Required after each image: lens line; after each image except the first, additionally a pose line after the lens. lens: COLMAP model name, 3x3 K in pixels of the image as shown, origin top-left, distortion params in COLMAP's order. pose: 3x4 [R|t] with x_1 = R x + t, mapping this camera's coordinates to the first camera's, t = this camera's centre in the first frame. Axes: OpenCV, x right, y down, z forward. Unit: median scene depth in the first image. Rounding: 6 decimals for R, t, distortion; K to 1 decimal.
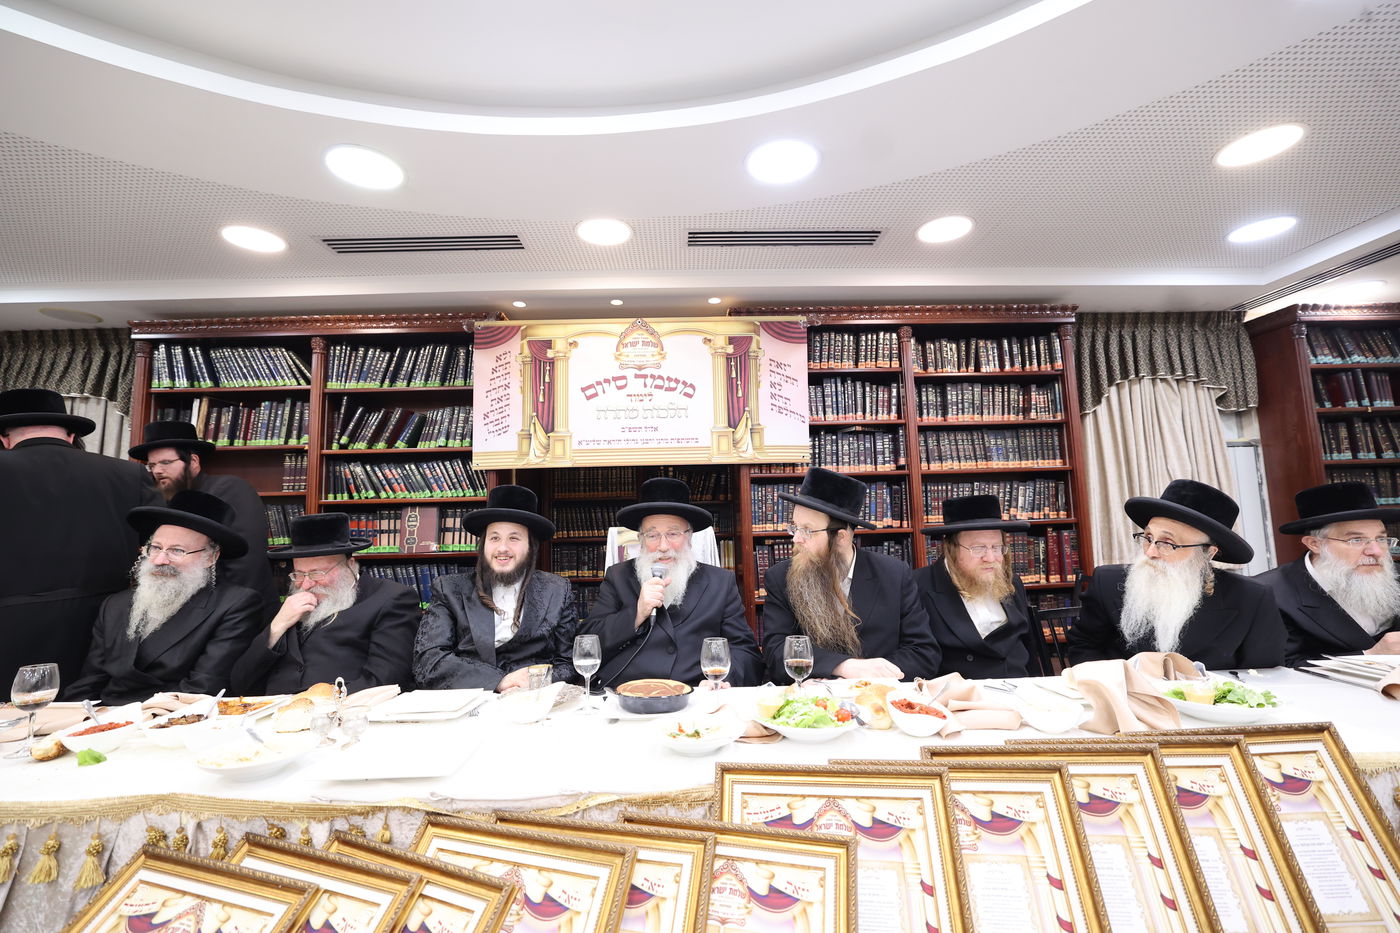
lens RADIAL K [[597.9, 0, 699.8], [0, 597.9, 462.3], [0, 0, 1]] dist [-0.039755, 0.012435]
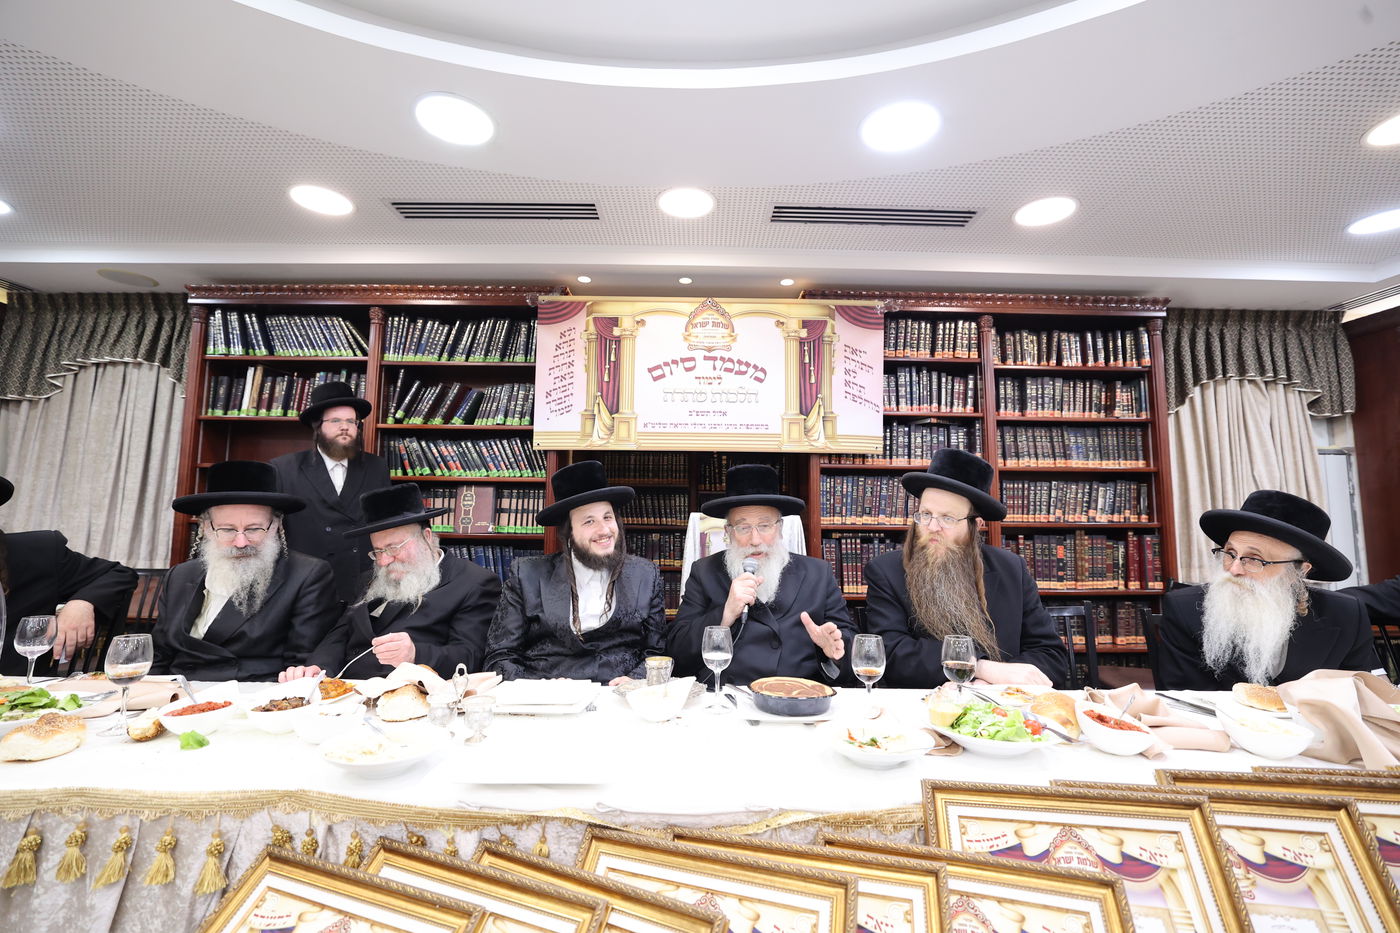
lens RADIAL K [[597.9, 0, 700.7], [0, 597.9, 460.7], [0, 0, 1]] dist [-0.039755, 0.012435]
pose [[0.999130, 0.035387, -0.022075, -0.085075], [-0.035222, 0.999349, 0.007834, 0.013362], [0.022338, -0.007049, 0.999726, 0.038744]]
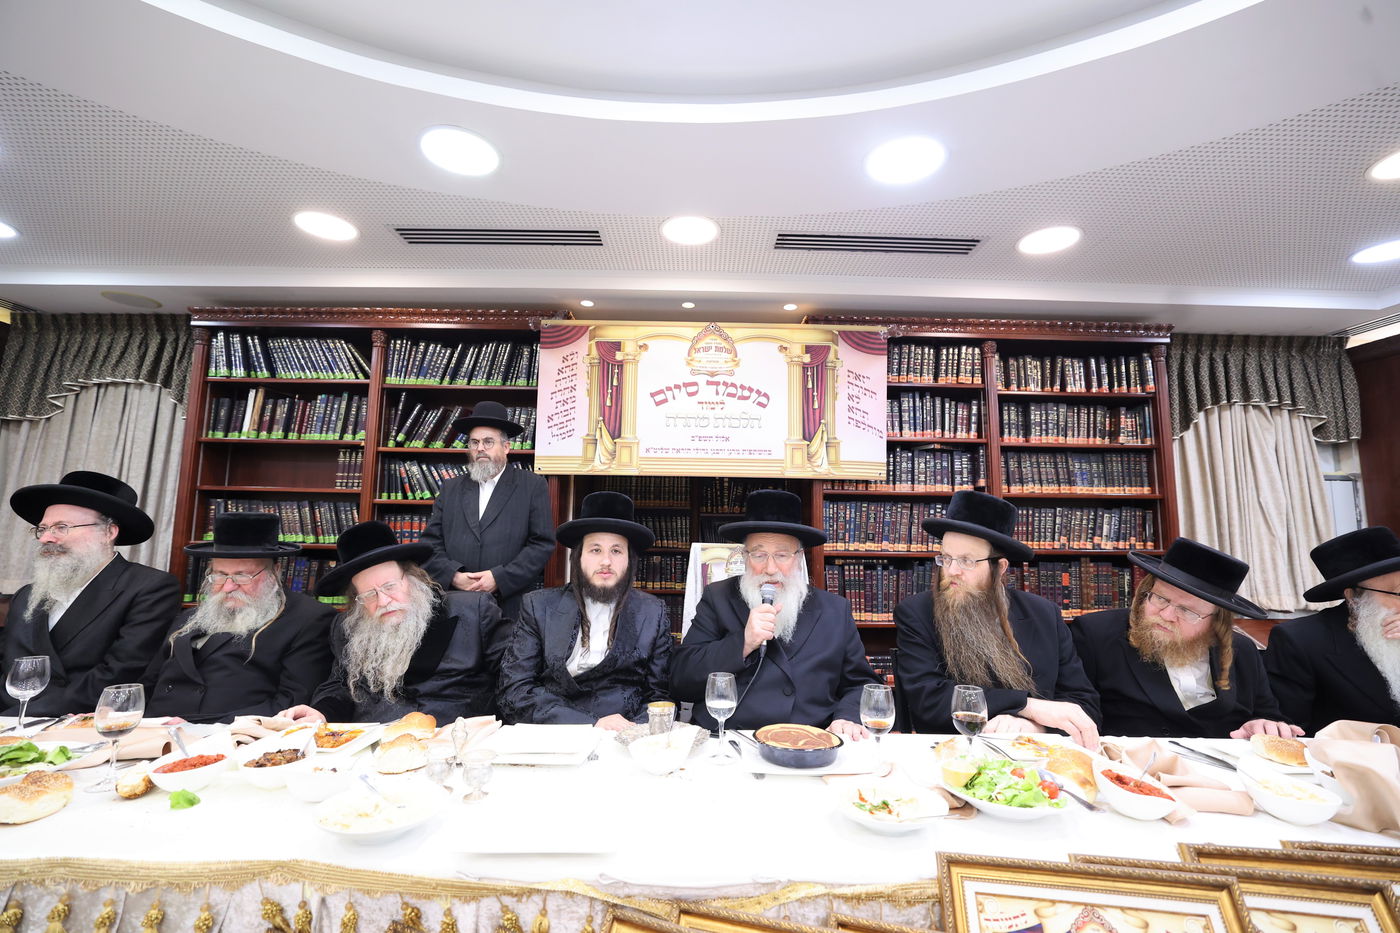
lens RADIAL K [[597.9, 0, 699.8], [0, 597.9, 460.3], [0, 0, 1]] dist [-0.039755, 0.012435]
pose [[0.998926, 0.039485, -0.024257, -0.089517], [-0.039833, 0.999108, -0.014028, -0.006157], [0.023681, 0.014979, 0.999607, 0.044490]]
